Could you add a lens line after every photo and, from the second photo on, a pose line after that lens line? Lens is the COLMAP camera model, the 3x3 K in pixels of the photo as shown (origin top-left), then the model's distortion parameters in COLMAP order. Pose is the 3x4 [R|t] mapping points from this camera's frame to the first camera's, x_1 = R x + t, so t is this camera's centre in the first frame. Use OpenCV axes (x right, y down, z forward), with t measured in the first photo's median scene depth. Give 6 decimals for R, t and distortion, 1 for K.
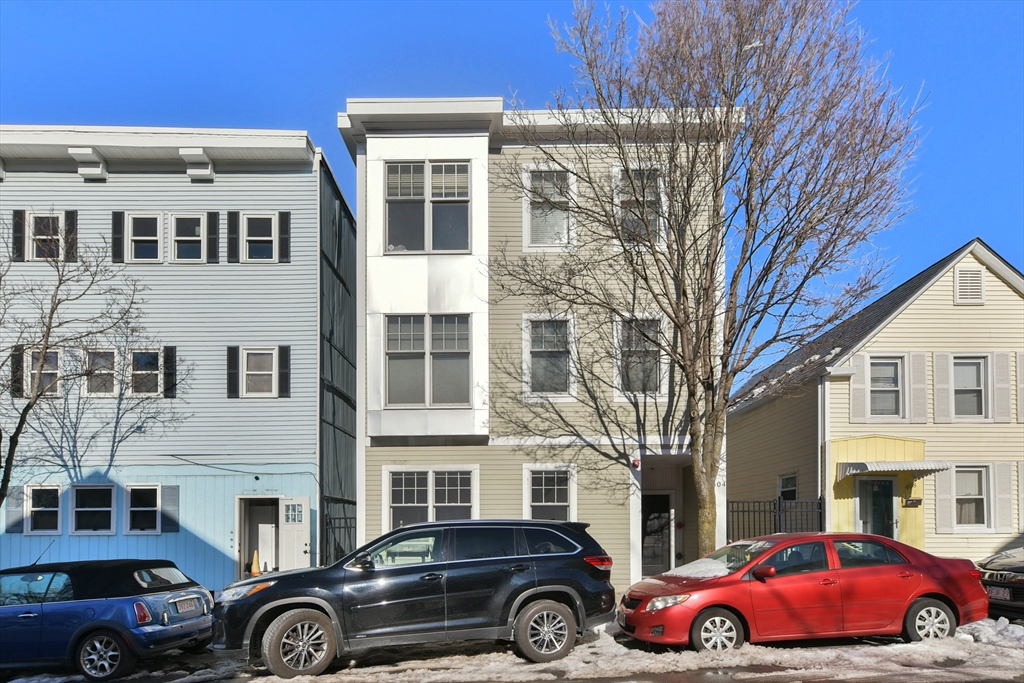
lens RADIAL K [[413.6, 0, 518.5], [0, 413.6, 337.8], [0, 0, 1]] dist [0.001566, 0.000108]
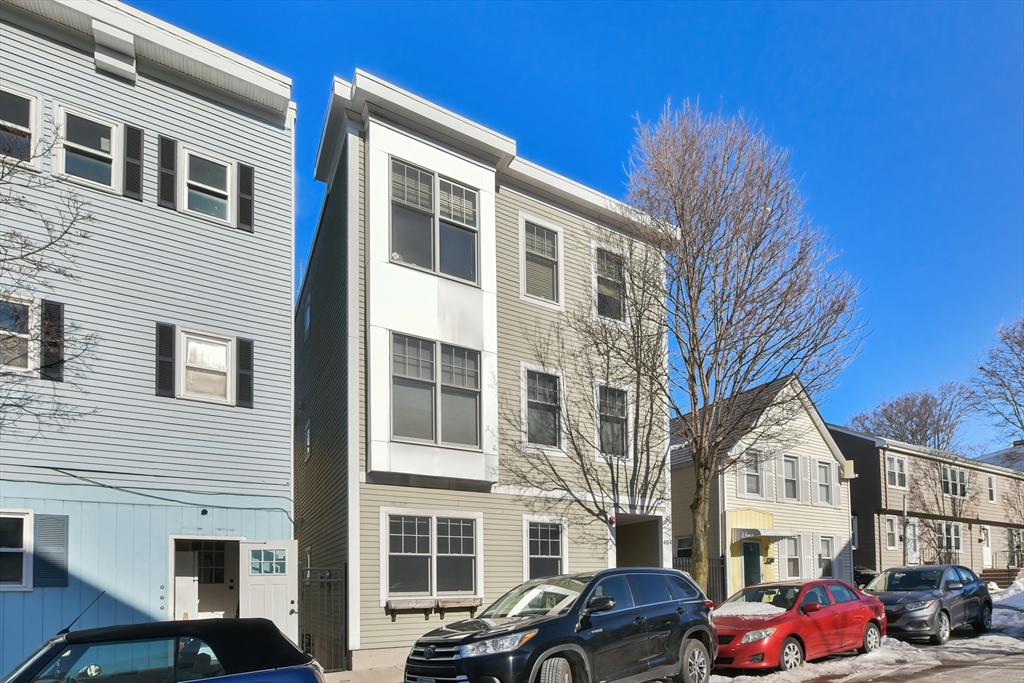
lens RADIAL K [[464.6, 0, 475.8], [0, 464.6, 343.5], [0, 0, 1]] dist [-0.004898, 0.000255]
pose [[0.880039, 0.215932, 0.422972, -0.623668], [-0.190319, 0.976361, -0.102464, 0.038291], [-0.435098, 0.009673, 0.900331, 0.042462]]
